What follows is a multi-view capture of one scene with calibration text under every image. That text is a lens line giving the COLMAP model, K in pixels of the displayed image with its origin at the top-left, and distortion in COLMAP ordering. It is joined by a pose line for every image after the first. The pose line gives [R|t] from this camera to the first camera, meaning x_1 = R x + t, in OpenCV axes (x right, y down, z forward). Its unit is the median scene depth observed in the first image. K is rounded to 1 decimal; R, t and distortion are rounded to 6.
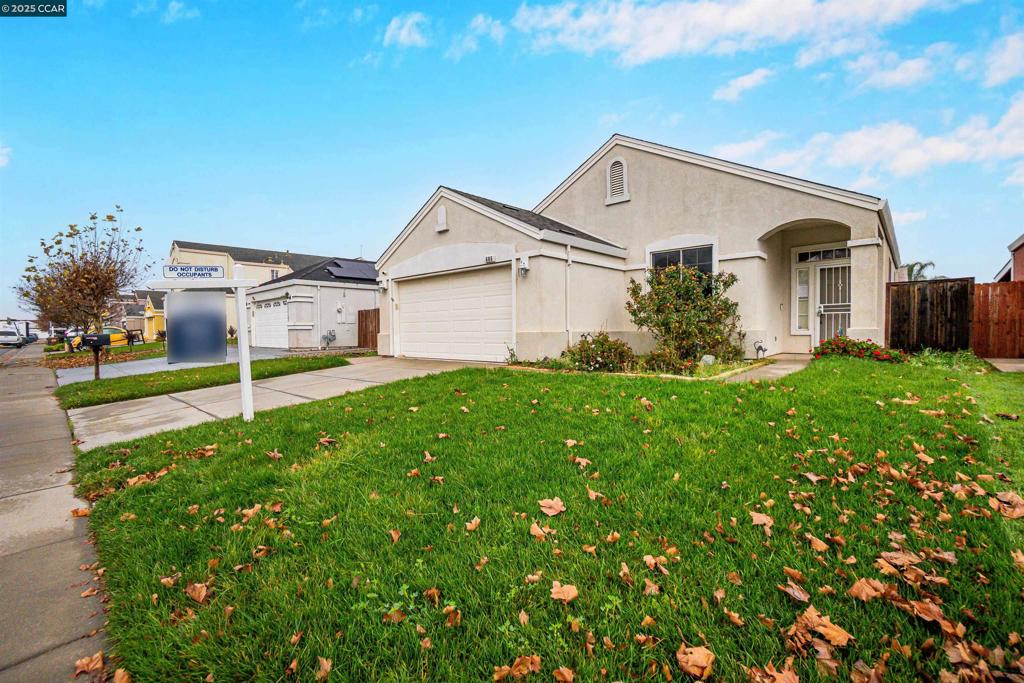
lens RADIAL K [[446.7, 0, 513.7], [0, 446.7, 340.8], [0, 0, 1]] dist [-0.031634, 0.004089]
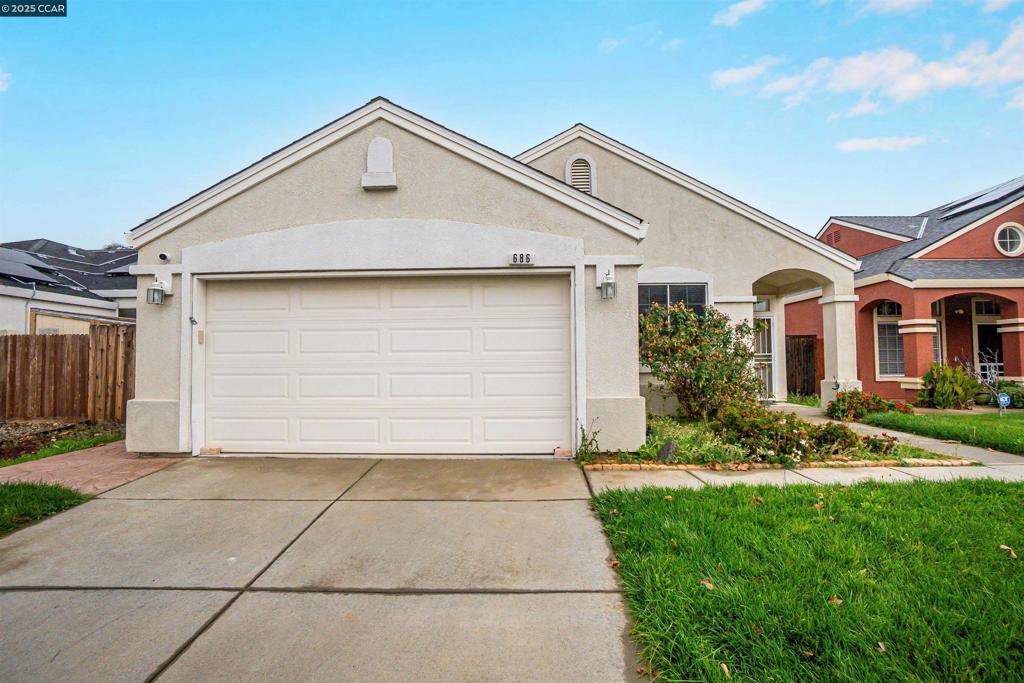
lens RADIAL K [[446.7, 0, 505.6], [0, 446.7, 349.8], [0, 0, 1]] dist [-0.031634, 0.004089]
pose [[0.752279, 0.024738, 0.658380, -0.394318], [0.016083, 0.998308, -0.055888, -0.044392], [-0.658648, 0.052632, 0.750608, 0.592968]]
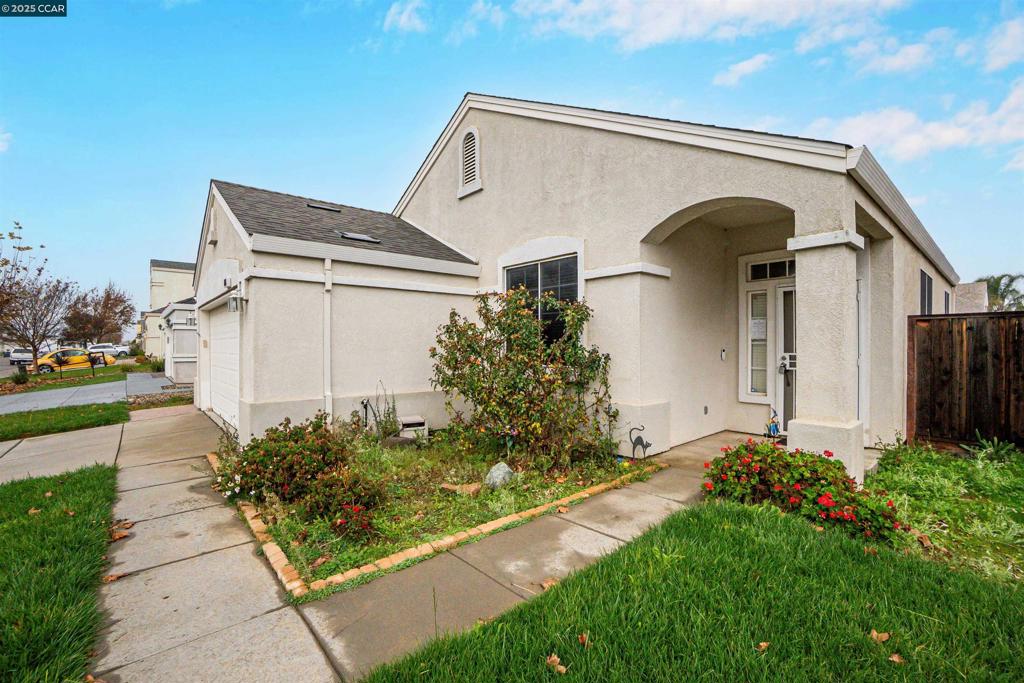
lens RADIAL K [[446.7, 0, 508.2], [0, 446.7, 344.4], [0, 0, 1]] dist [-0.031634, 0.004089]
pose [[0.993303, 0.008020, -0.115259, 0.410470], [-0.010901, 0.999643, -0.024393, -0.077112], [0.115022, 0.025487, 0.993036, 0.388791]]
